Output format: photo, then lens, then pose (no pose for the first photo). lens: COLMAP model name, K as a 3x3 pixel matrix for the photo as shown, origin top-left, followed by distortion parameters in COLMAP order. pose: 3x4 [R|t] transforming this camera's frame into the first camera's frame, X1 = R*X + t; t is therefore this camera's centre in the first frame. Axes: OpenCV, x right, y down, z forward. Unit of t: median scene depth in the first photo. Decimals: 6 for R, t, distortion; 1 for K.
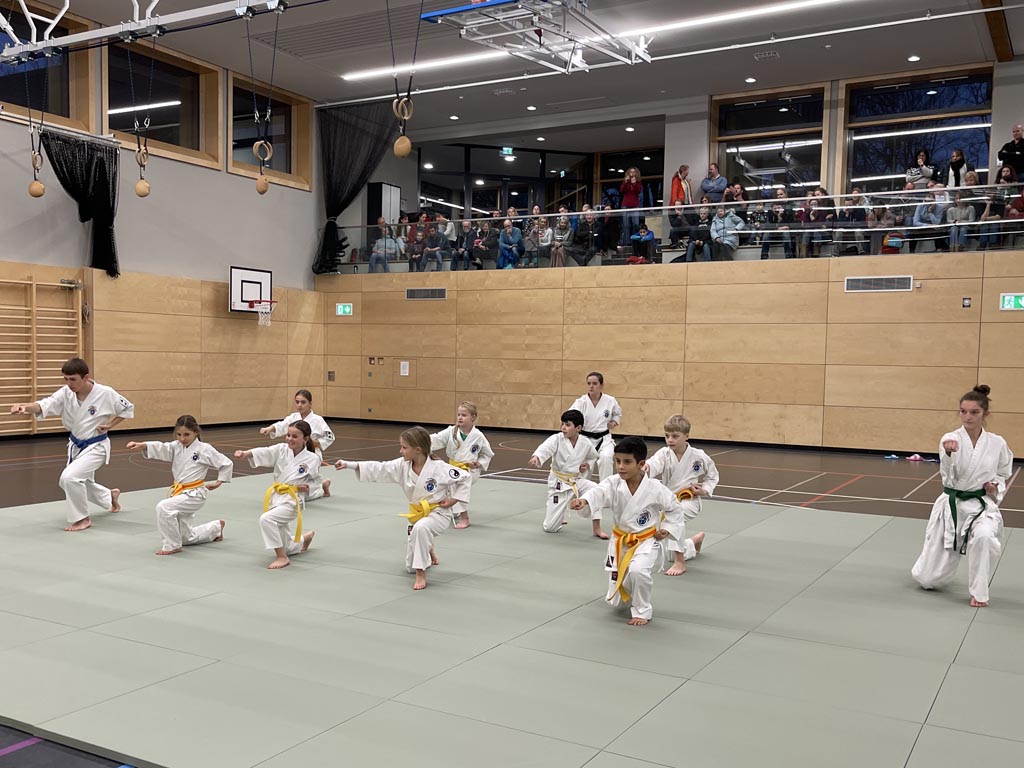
lens RADIAL K [[1001.3, 0, 511.2], [0, 1001.3, 391.0], [0, 0, 1]] dist [0.067791, 0.000000]
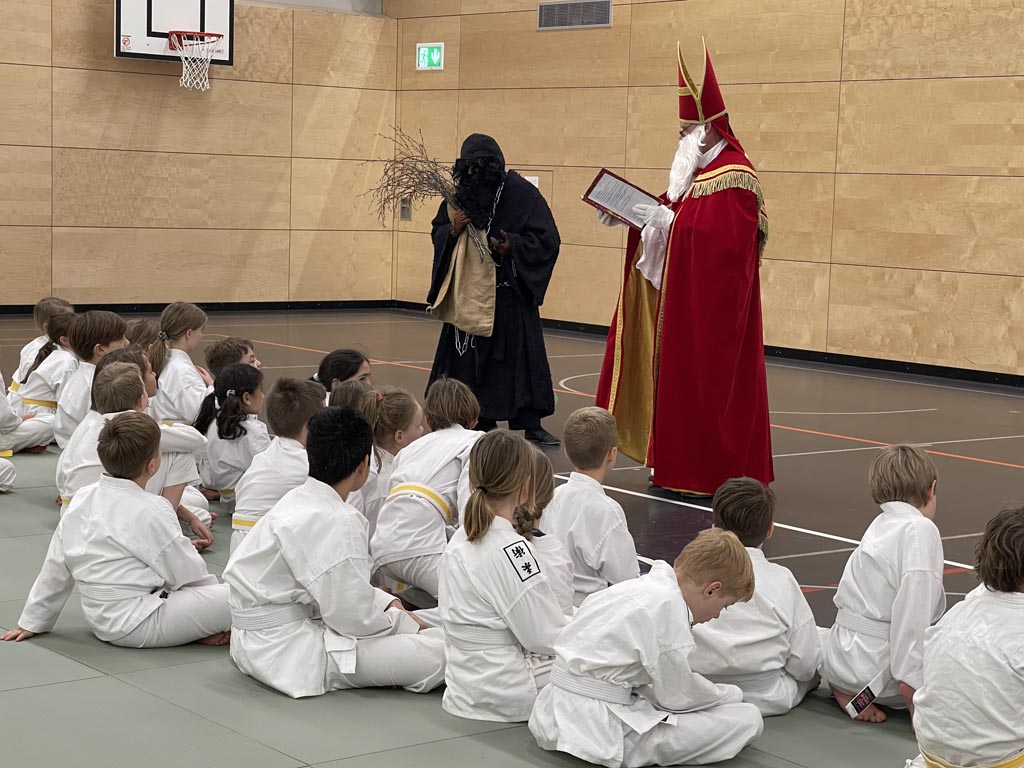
lens RADIAL K [[2036.3, 0, 514.2], [0, 2036.3, 383.0], [0, 0, 1]] dist [0.127107, 0.000000]
pose [[0.932530, 0.048230, -0.357857, 0.218213], [-0.027404, 0.997634, 0.063044, 0.004197], [0.360051, -0.048983, 0.931646, 0.194062]]
